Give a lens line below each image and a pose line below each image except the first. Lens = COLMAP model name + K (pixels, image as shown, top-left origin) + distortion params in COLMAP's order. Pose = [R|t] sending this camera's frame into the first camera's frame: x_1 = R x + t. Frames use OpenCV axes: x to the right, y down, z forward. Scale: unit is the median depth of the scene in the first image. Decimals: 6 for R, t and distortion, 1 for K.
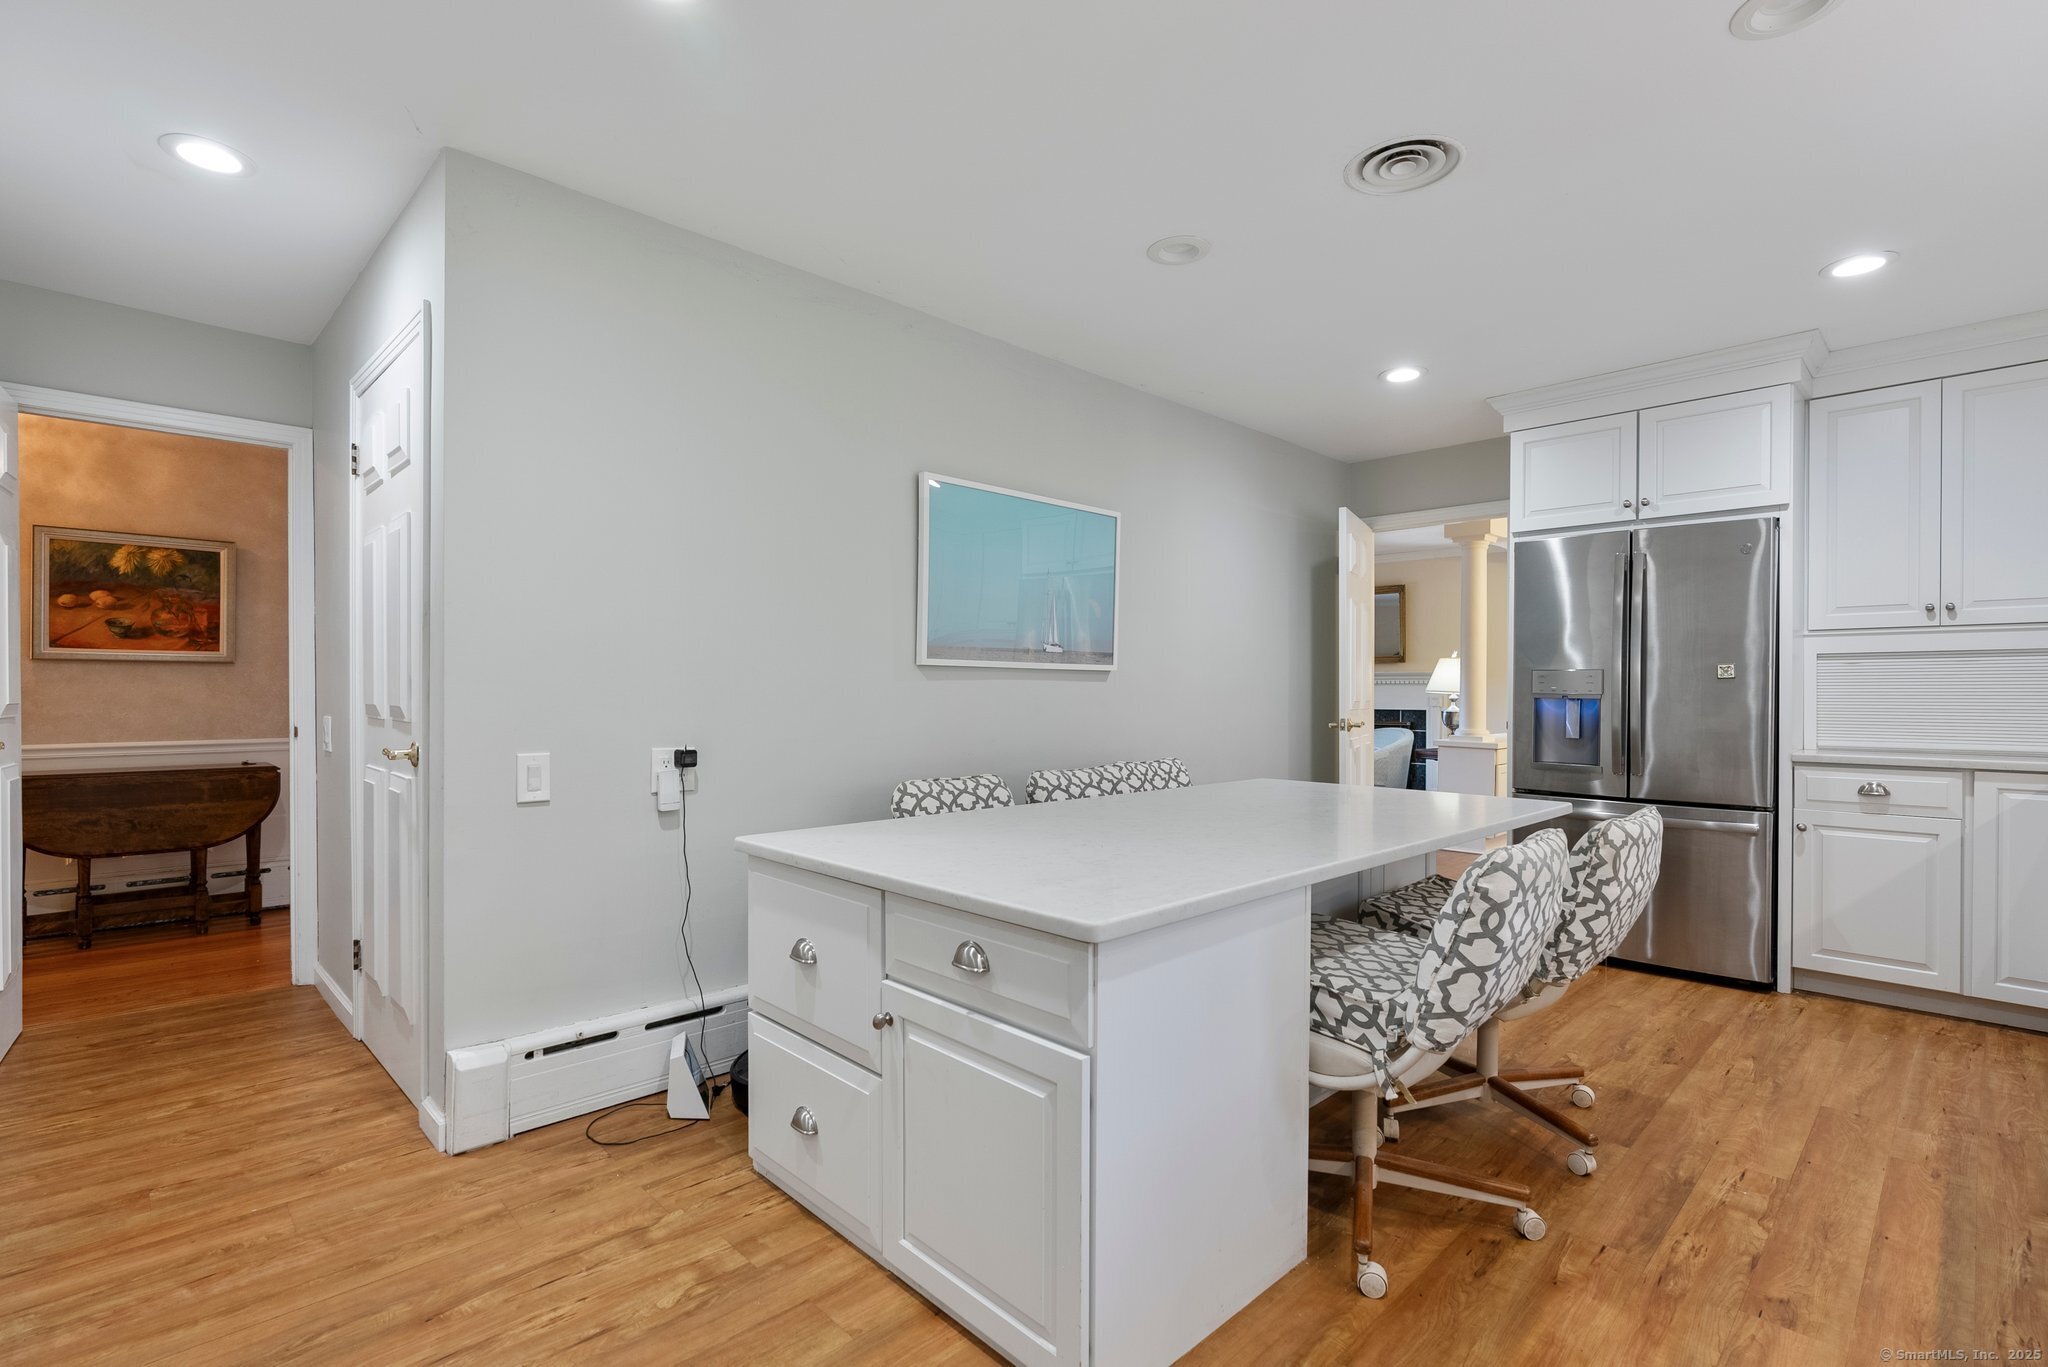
lens RADIAL K [[953.3, 0, 1015.2], [0, 953.3, 694.6], [0, 0, 1]] dist [-0.010780, 0.005278]
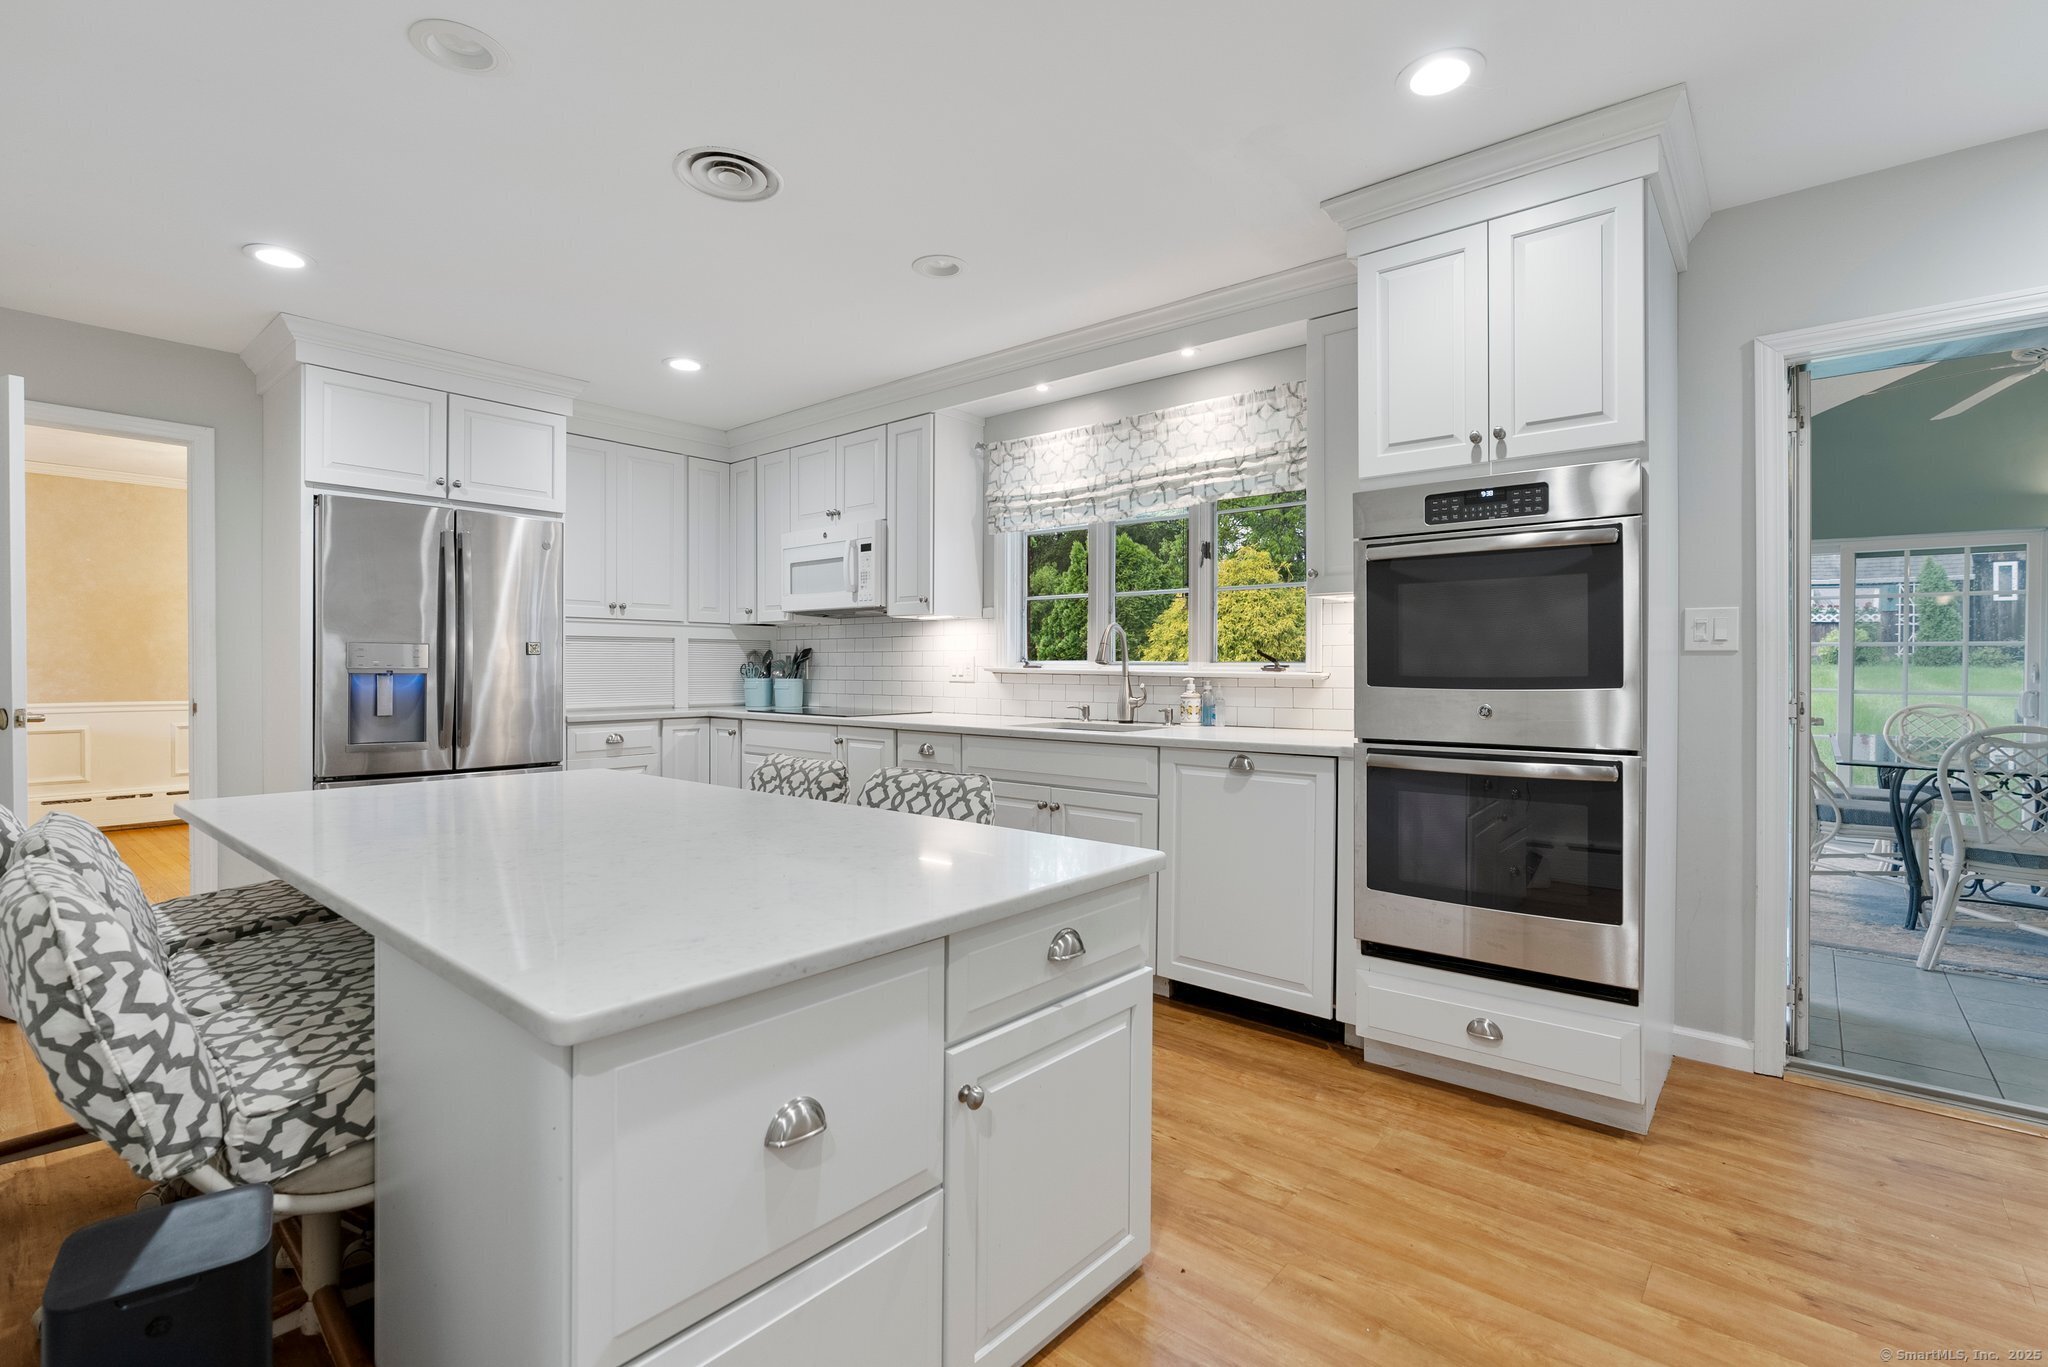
lens RADIAL K [[942.1, 0, 1023.4], [0, 942.1, 673.9], [0, 0, 1]] dist [-0.015283, 0.007273]
pose [[-0.099463, -0.010145, 0.994990, -0.467916], [0.002263, 0.999943, 0.010422, -0.004332], [-0.995039, 0.003289, -0.099434, 0.538252]]
